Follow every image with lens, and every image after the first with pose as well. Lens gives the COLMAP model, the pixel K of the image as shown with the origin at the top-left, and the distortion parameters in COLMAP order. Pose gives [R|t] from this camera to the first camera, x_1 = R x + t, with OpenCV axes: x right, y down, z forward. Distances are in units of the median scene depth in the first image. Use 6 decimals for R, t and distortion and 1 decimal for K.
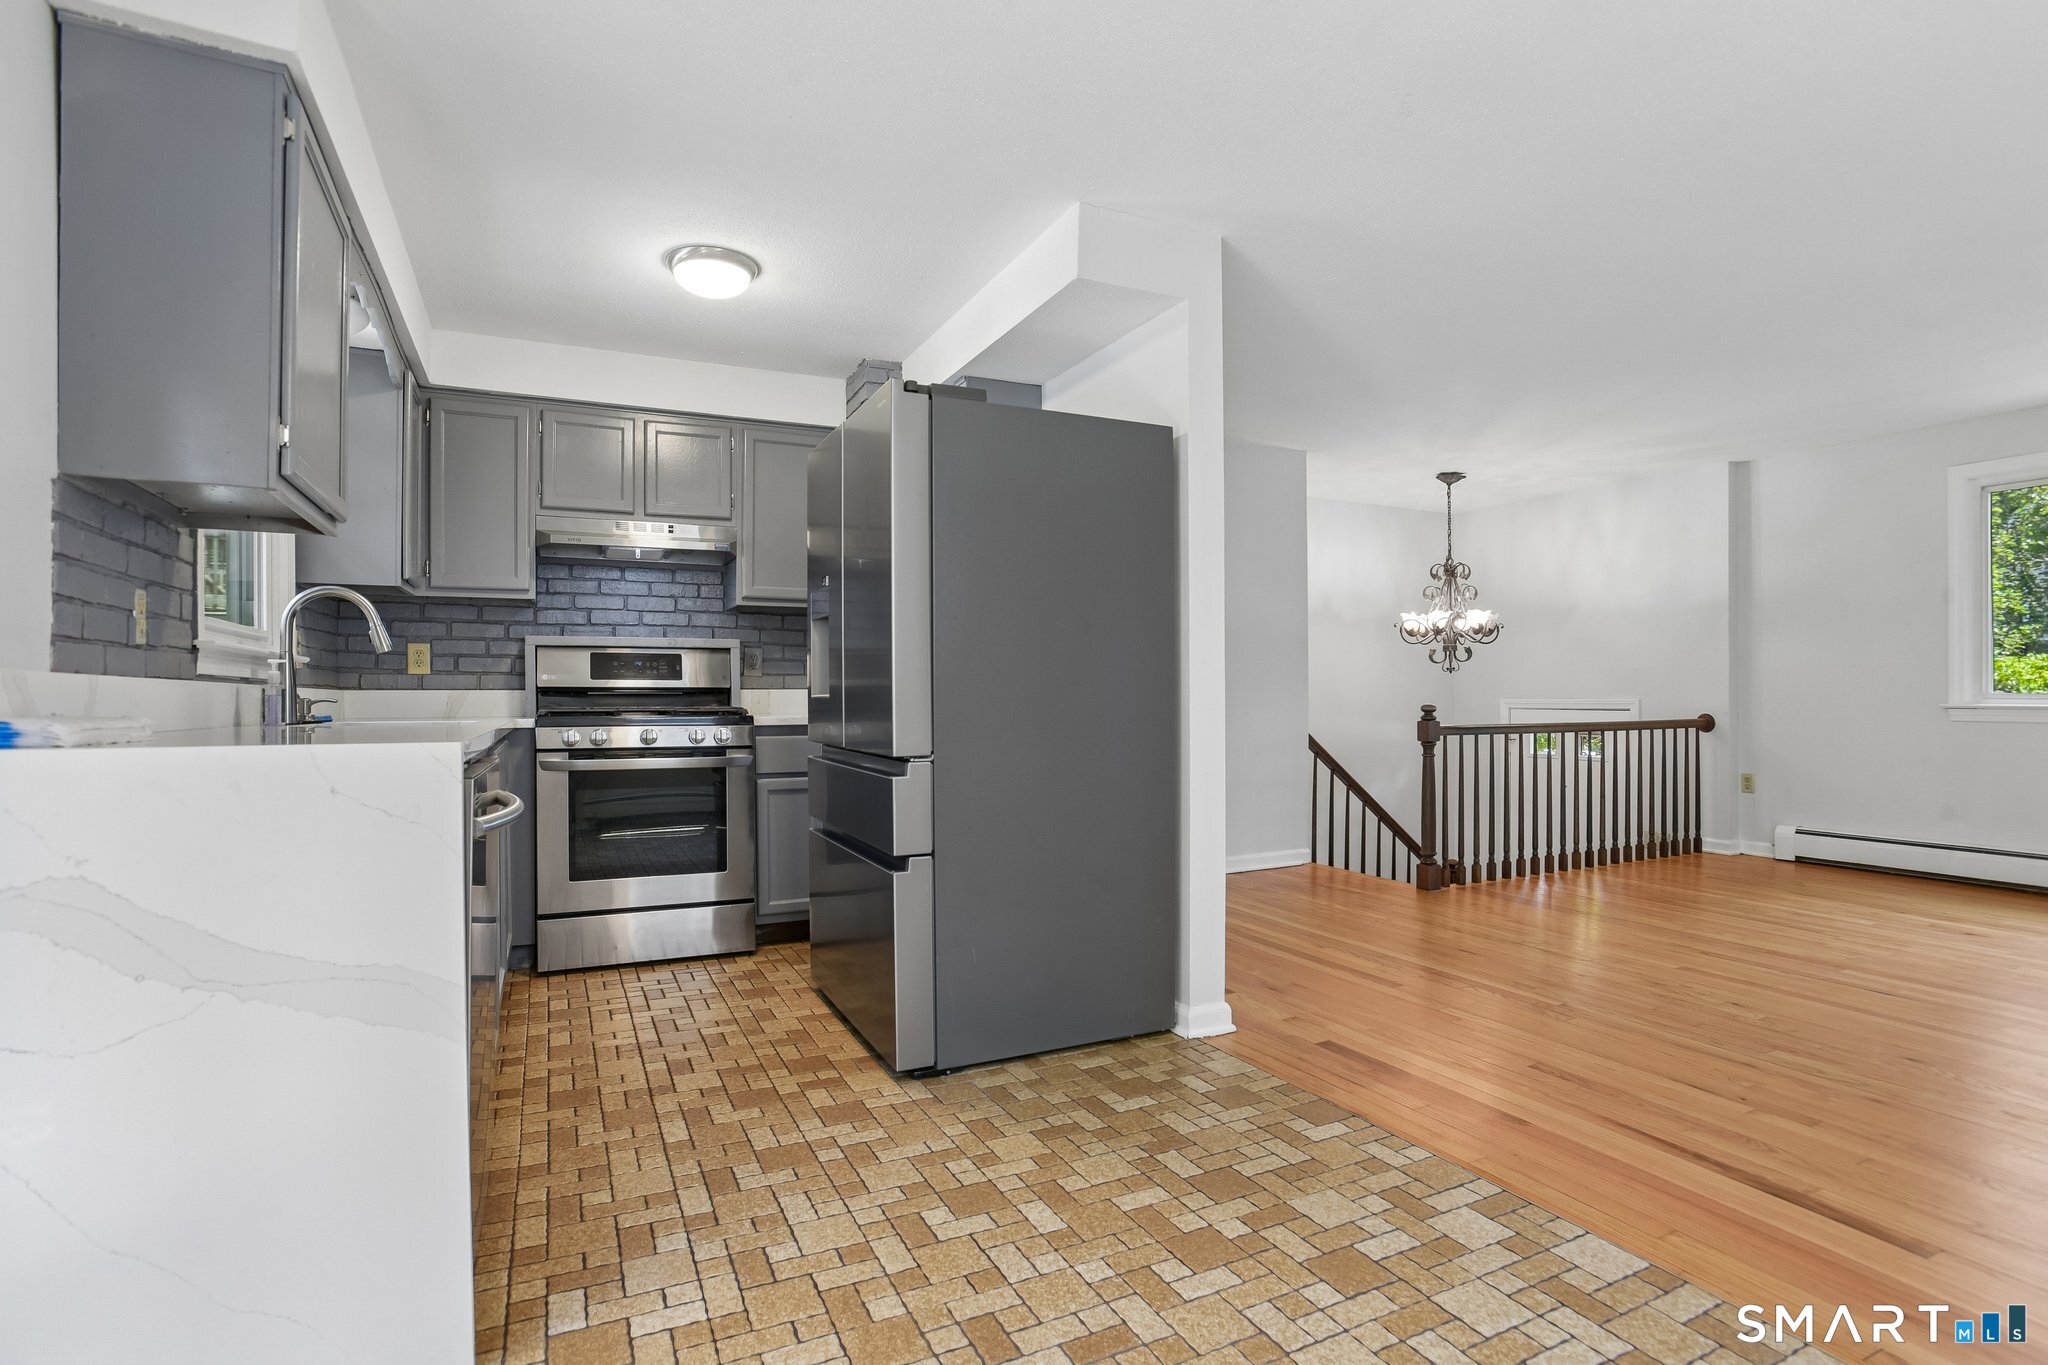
lens RADIAL K [[995.0, 0, 1030.7], [0, 995.0, 706.7], [0, 0, 1]] dist [-0.060586, 0.020627]
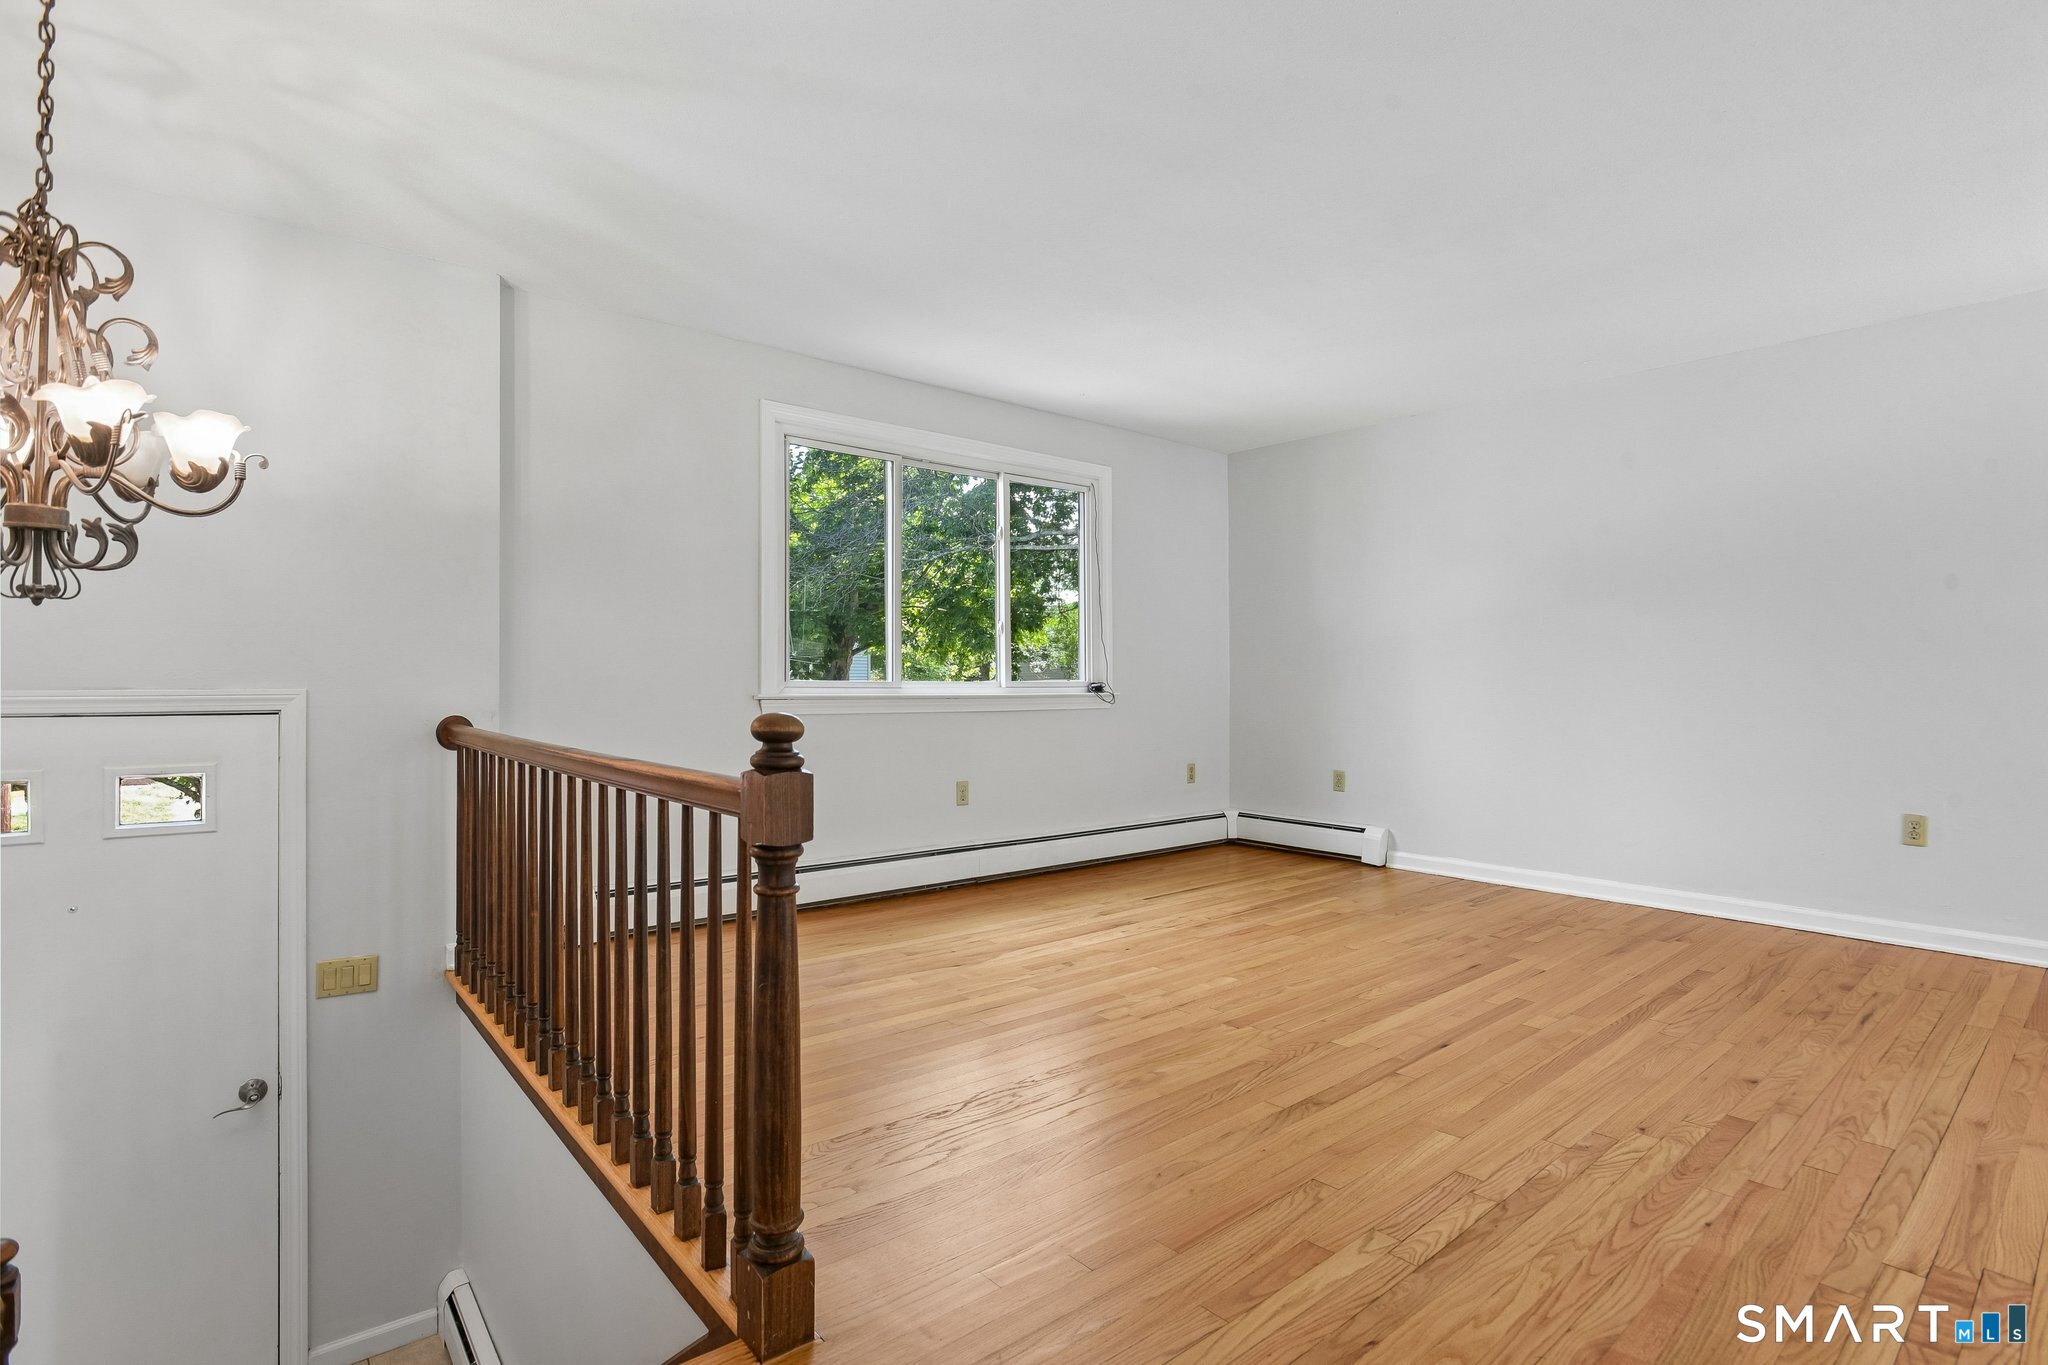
lens RADIAL K [[1004.9, 0, 1055.7], [0, 1004.9, 680.7], [0, 0, 1]] dist [-0.039997, 0.020385]
pose [[-0.278117, 0.003491, 0.960541, 0.126085], [0.005995, 0.999980, -0.001899, -0.014525], [-0.960529, 0.005230, -0.278132, 1.271637]]
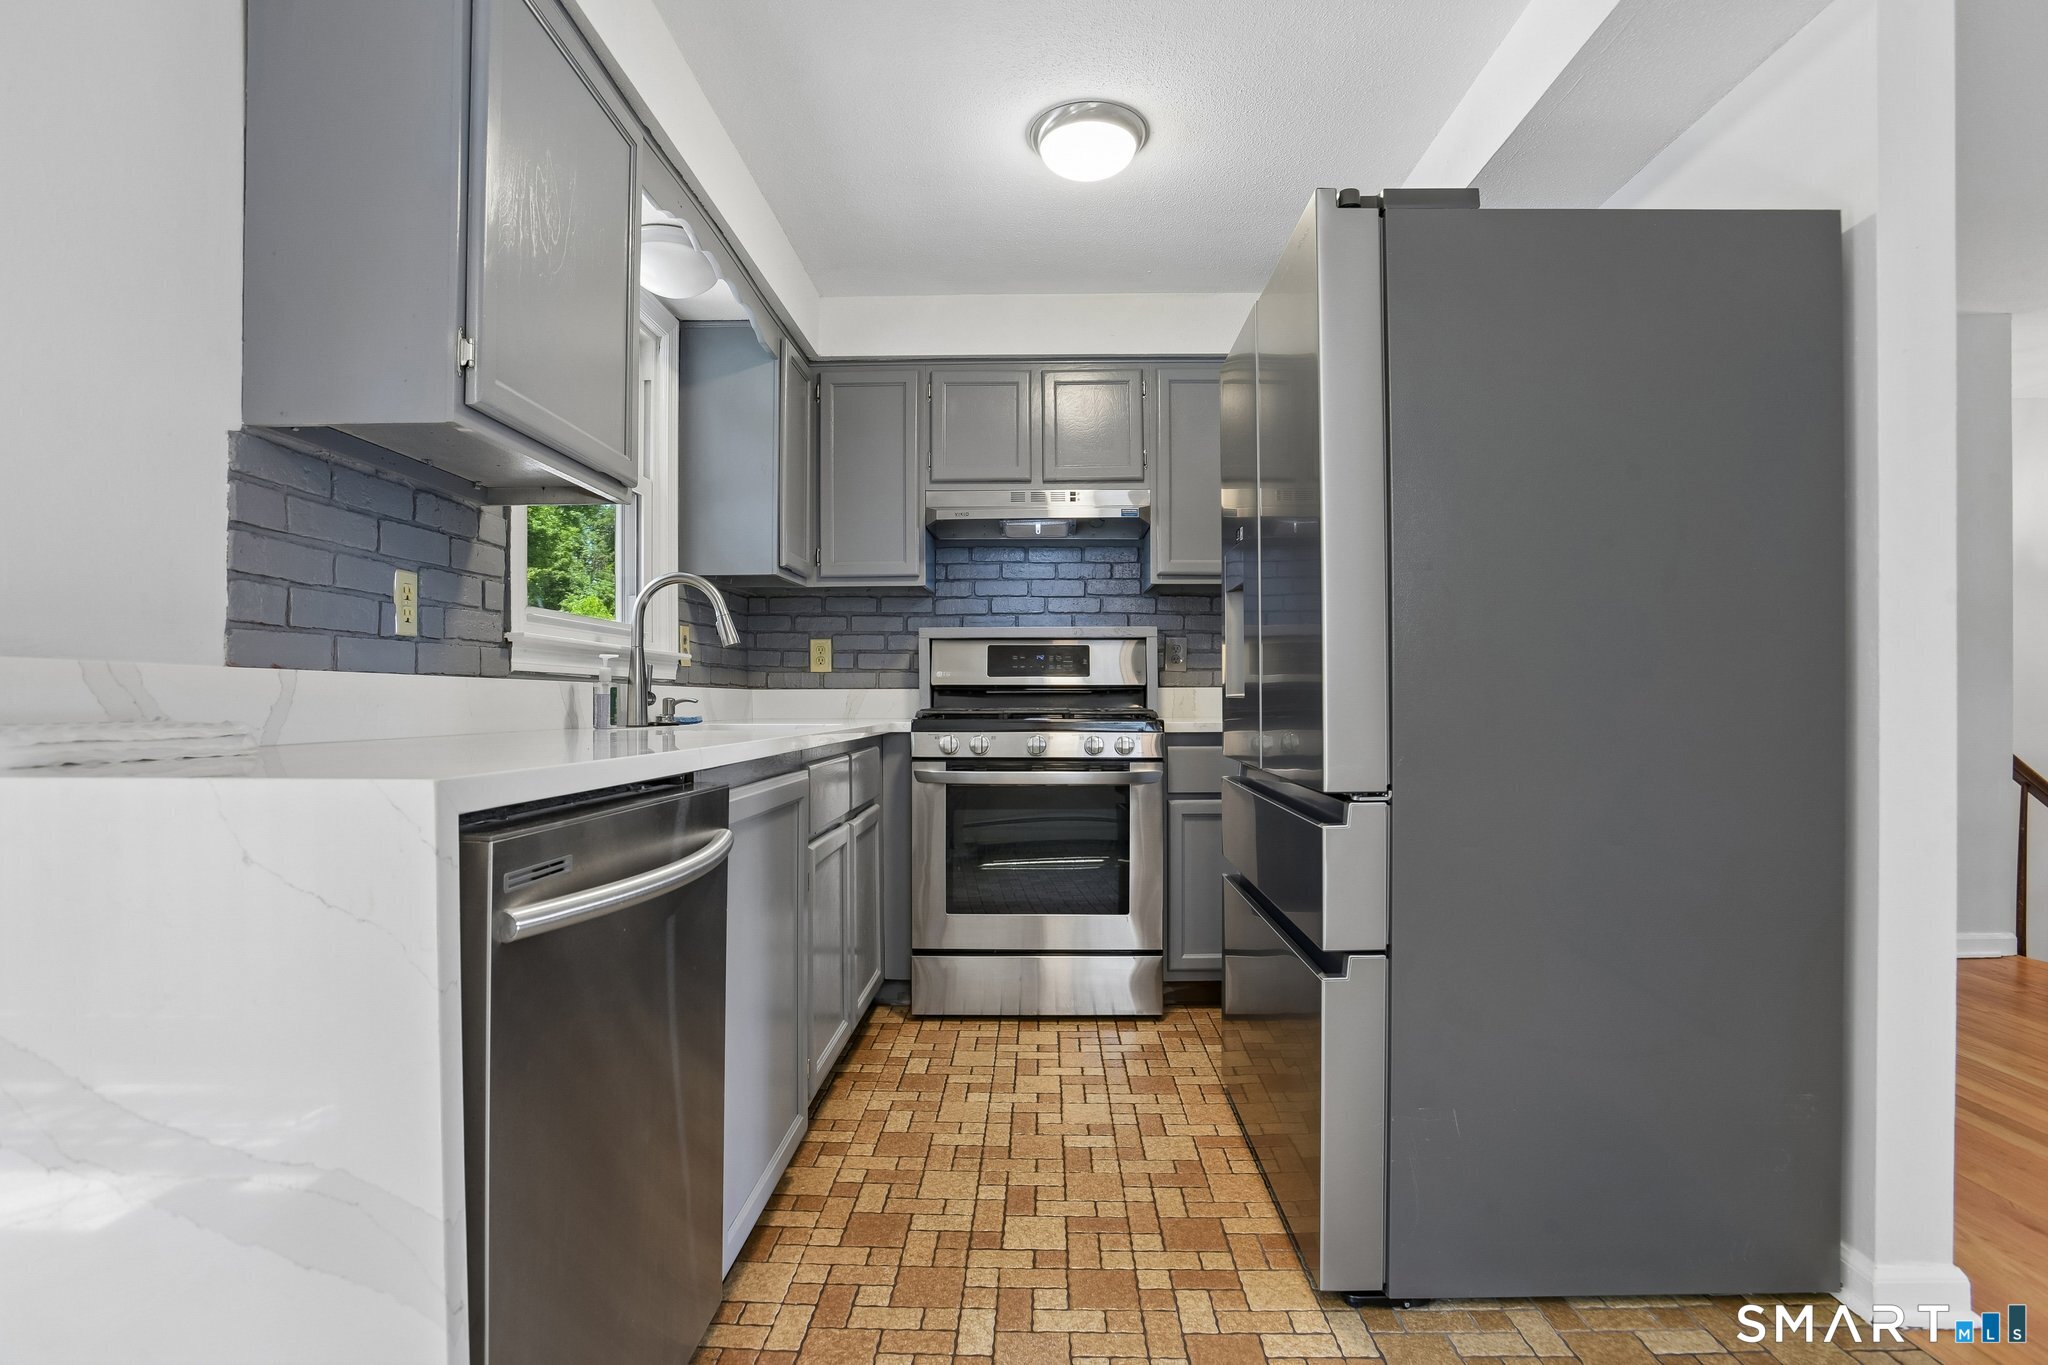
lens RADIAL K [[995.0, 0, 1030.7], [0, 995.0, 706.7], [0, 0, 1]] dist [-0.060586, 0.020627]
pose [[0.891662, 0.004189, -0.452682, -0.013675], [-0.003975, 0.999991, 0.001424, -0.002164], [0.452684, 0.000529, 0.891671, 0.232460]]
